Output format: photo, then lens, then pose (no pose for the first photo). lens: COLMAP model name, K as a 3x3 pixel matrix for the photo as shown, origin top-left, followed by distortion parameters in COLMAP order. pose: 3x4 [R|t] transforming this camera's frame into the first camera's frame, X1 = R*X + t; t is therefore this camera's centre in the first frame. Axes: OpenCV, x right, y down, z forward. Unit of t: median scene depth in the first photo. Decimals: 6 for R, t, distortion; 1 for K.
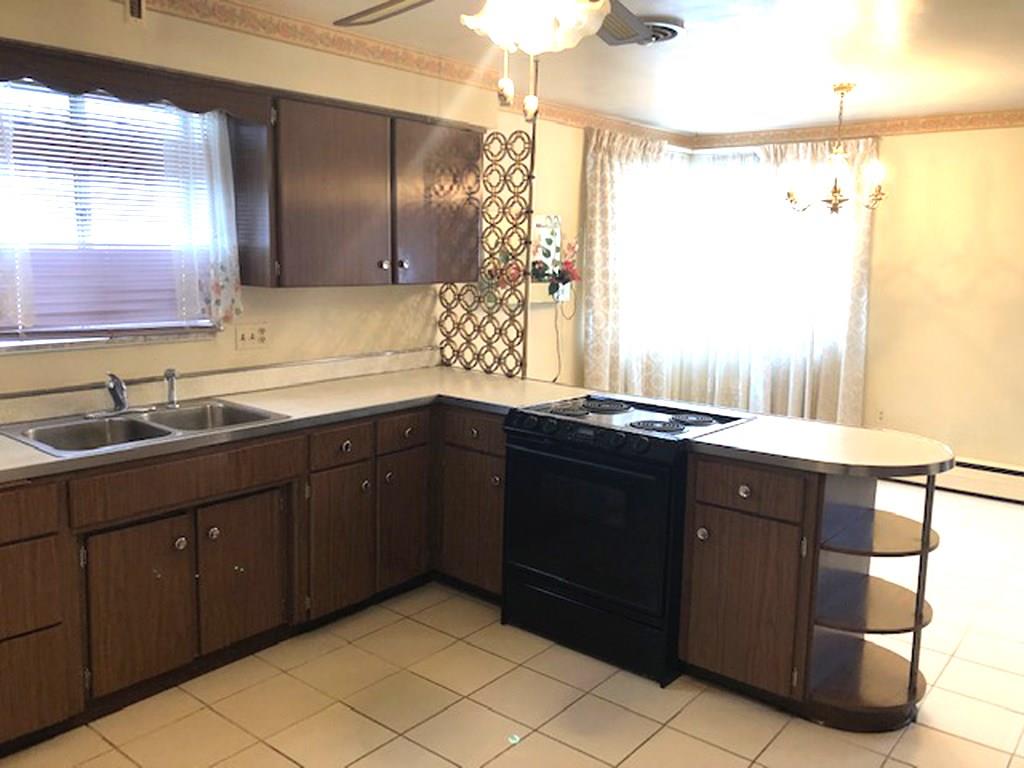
lens RADIAL K [[835.8, 0, 514.2], [0, 835.8, 384.9], [0, 0, 1]] dist [0.040599, 0.003396]
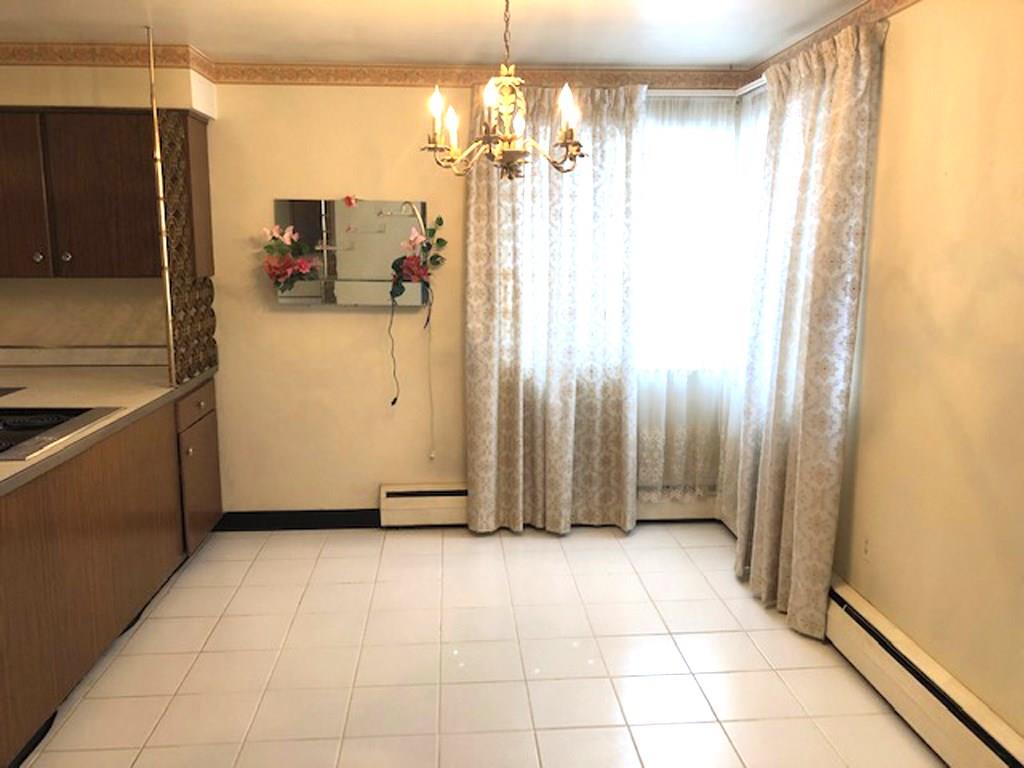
lens RADIAL K [[835.8, 0, 509.4], [0, 835.8, 380.7], [0, 0, 1]] dist [0.040599, 0.003396]
pose [[0.678268, 0.105943, -0.727137, 0.798131], [-0.109628, 0.993067, 0.042429, -0.079182], [0.726591, 0.050937, 0.685180, 0.561679]]
